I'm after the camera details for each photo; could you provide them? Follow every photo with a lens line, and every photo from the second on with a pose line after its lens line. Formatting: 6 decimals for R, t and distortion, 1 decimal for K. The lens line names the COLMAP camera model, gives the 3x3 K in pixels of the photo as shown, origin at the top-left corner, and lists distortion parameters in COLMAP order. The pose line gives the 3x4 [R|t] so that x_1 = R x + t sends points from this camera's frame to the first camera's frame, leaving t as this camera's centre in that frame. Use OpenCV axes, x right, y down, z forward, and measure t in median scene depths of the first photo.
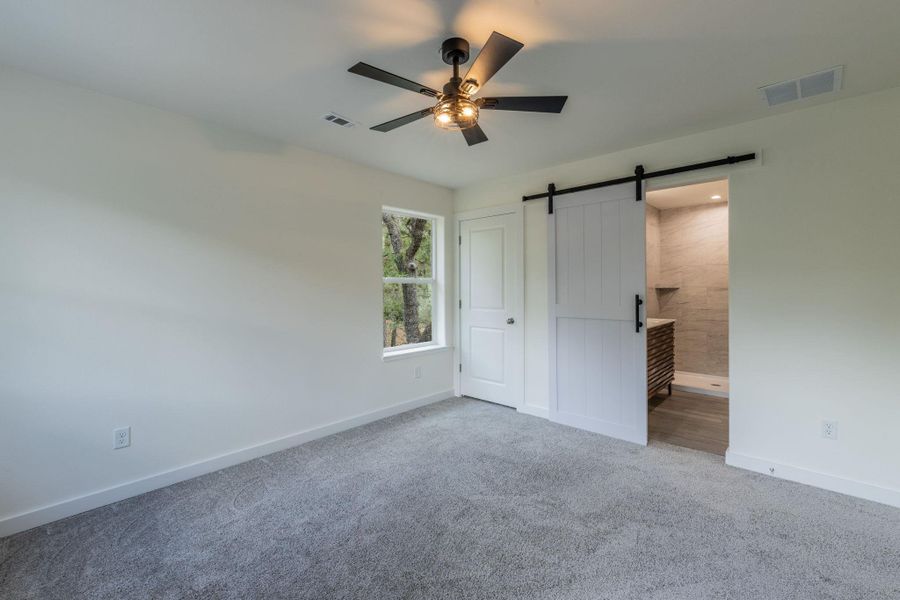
lens RADIAL K [[390.3, 0, 451.3], [0, 390.3, 293.0], [0, 0, 1]] dist [0.000751, 0.000067]
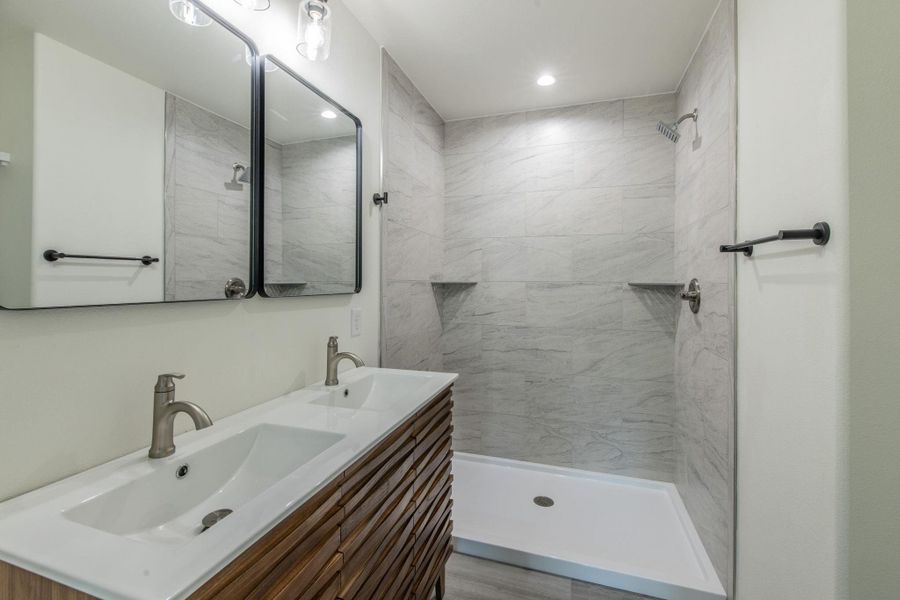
lens RADIAL K [[390.3, 0, 448.2], [0, 390.3, 293.6], [0, 0, 1]] dist [0.000751, 0.000067]
pose [[0.911032, 0.000665, 0.412334, 0.350615], [-0.005429, 0.999931, 0.010383, -0.004255], [-0.412299, -0.011698, 0.910974, 0.571359]]
